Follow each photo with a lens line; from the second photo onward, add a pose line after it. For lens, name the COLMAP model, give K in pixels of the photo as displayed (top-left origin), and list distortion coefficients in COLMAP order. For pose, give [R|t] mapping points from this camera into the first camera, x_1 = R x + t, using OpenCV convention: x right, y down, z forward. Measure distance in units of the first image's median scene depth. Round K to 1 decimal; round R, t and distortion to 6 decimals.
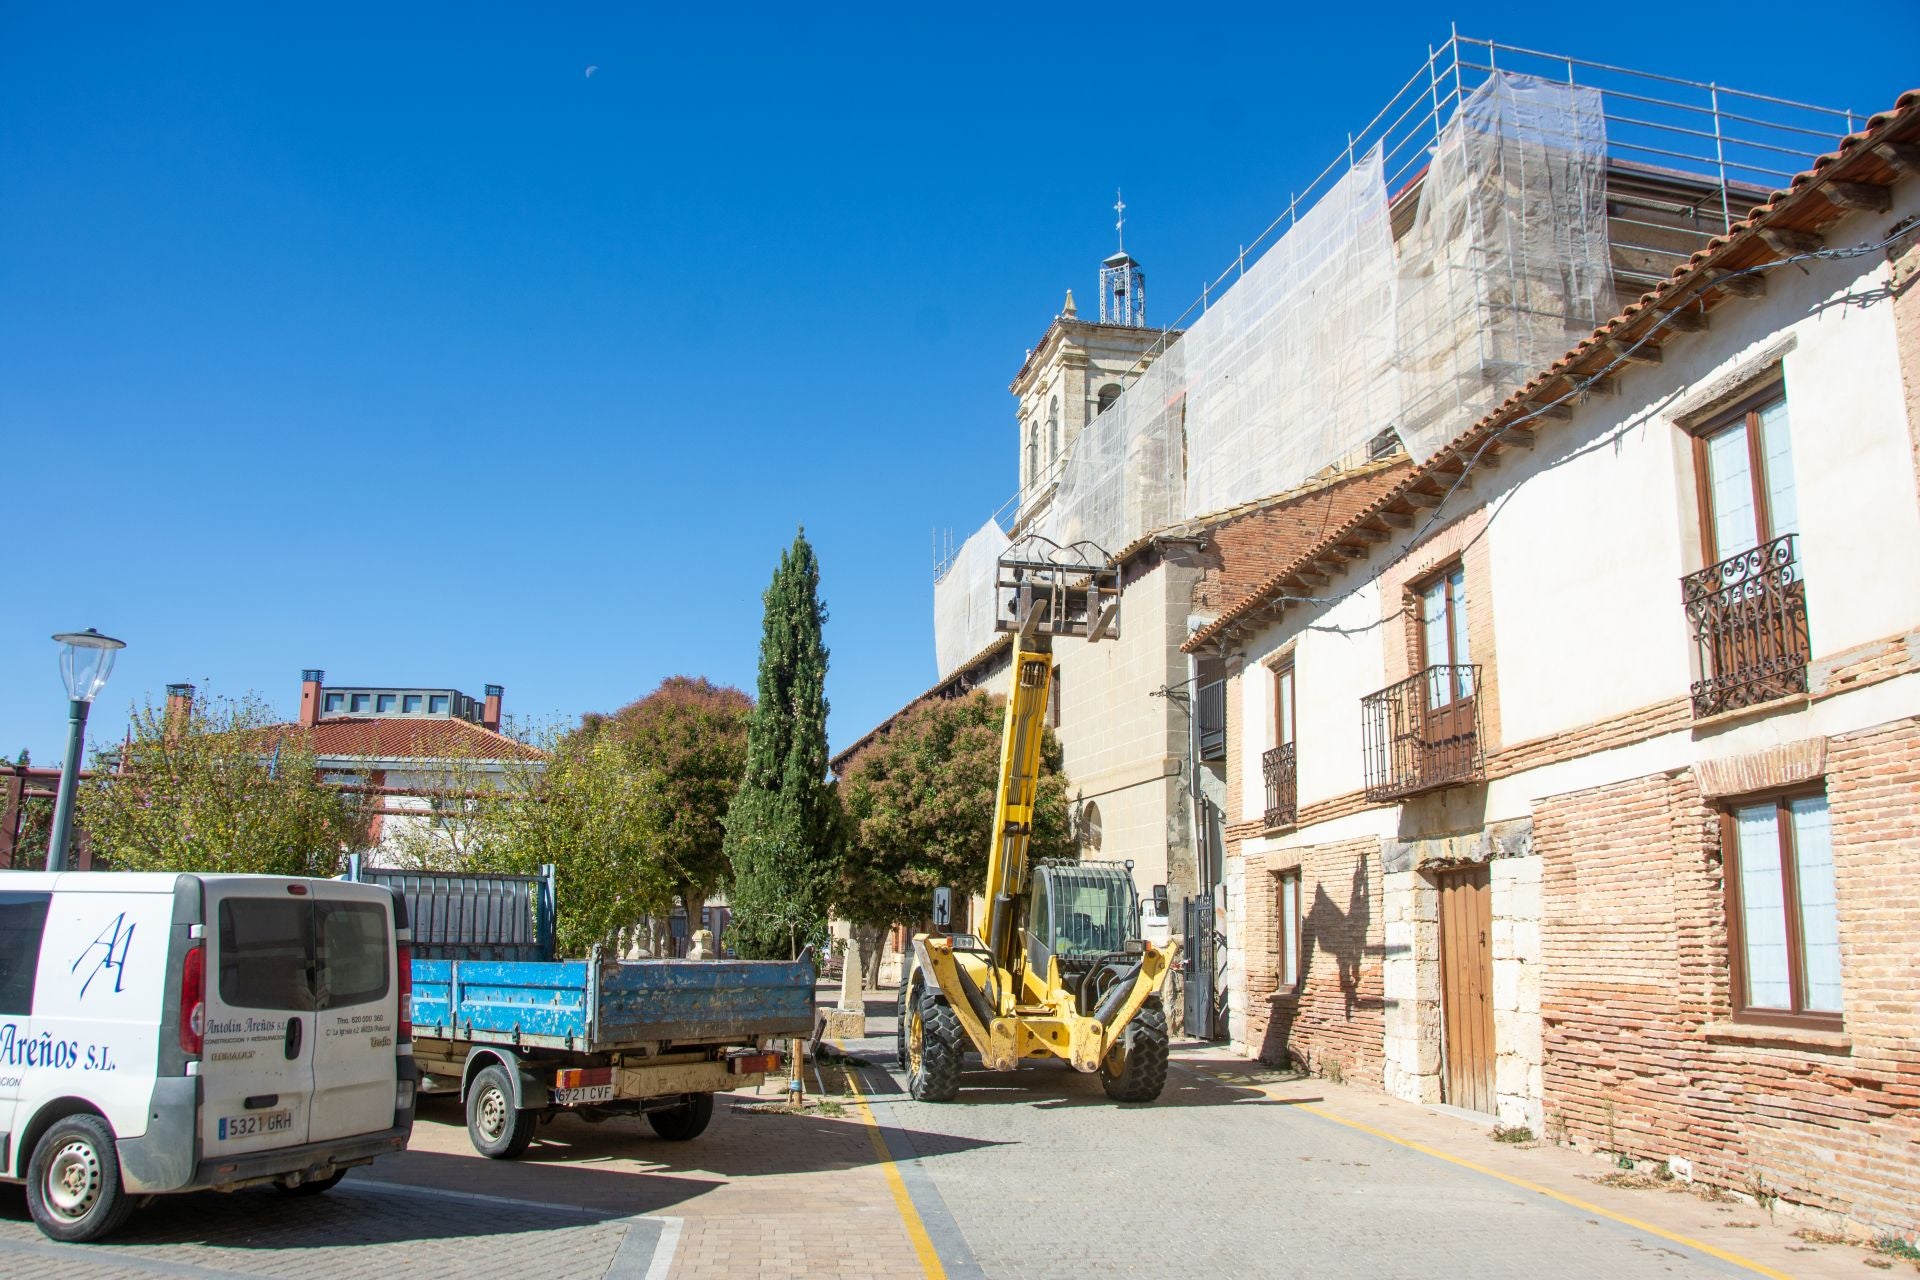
lens RADIAL K [[1502.5, 0, 958.1], [0, 1502.5, 642.7], [0, 0, 1]] dist [-0.142752, 0.048340]
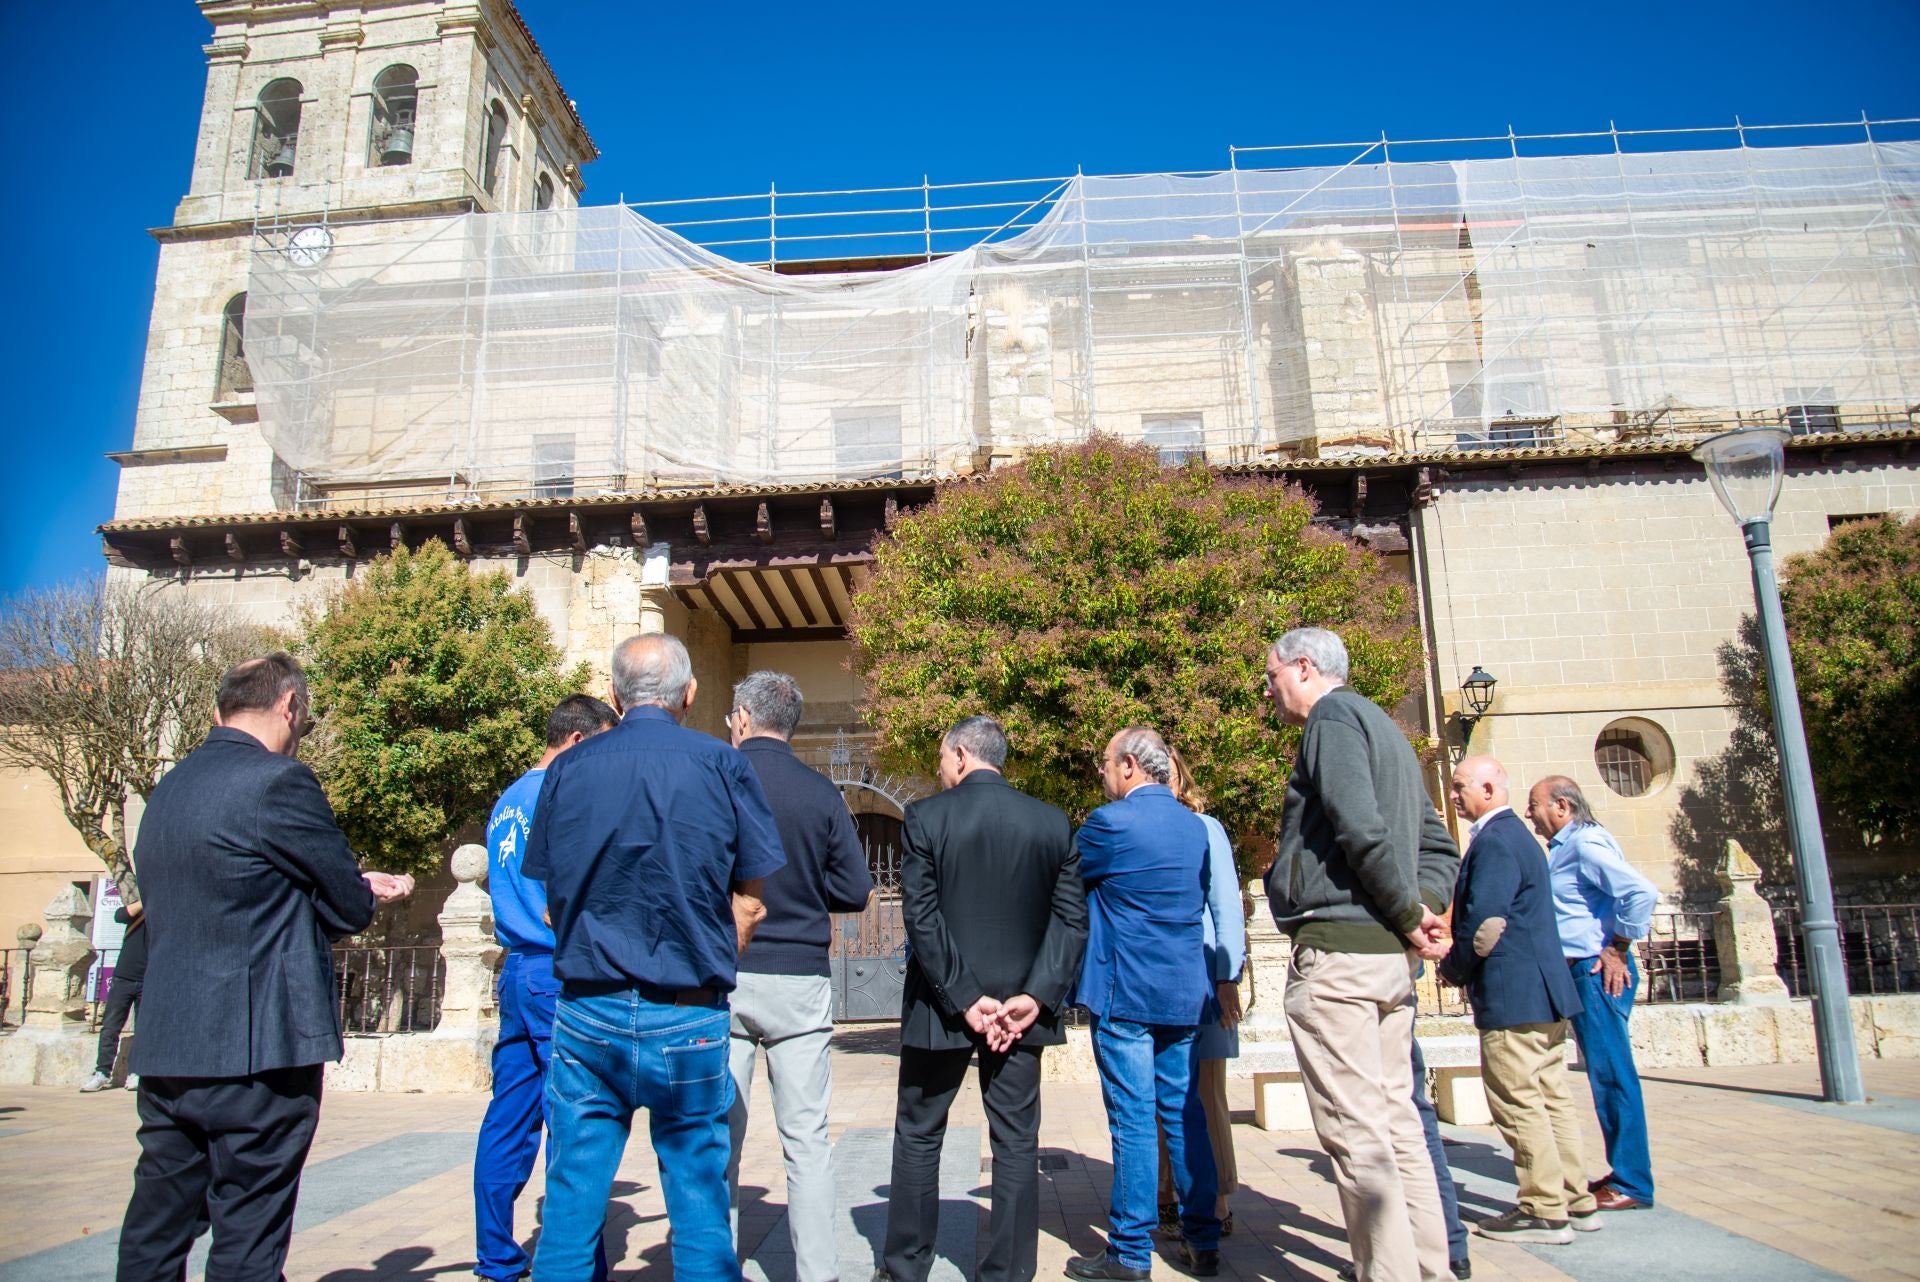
lens RADIAL K [[1328.5, 0, 954.5], [0, 1328.5, 648.0], [0, 0, 1]] dist [-0.081482, 0.036319]
pose [[0.292536, 0.208013, 0.933356, -0.323376], [-0.149074, 0.974041, -0.170357, 0.127755], [-0.944563, -0.089303, 0.315951, 0.614411]]
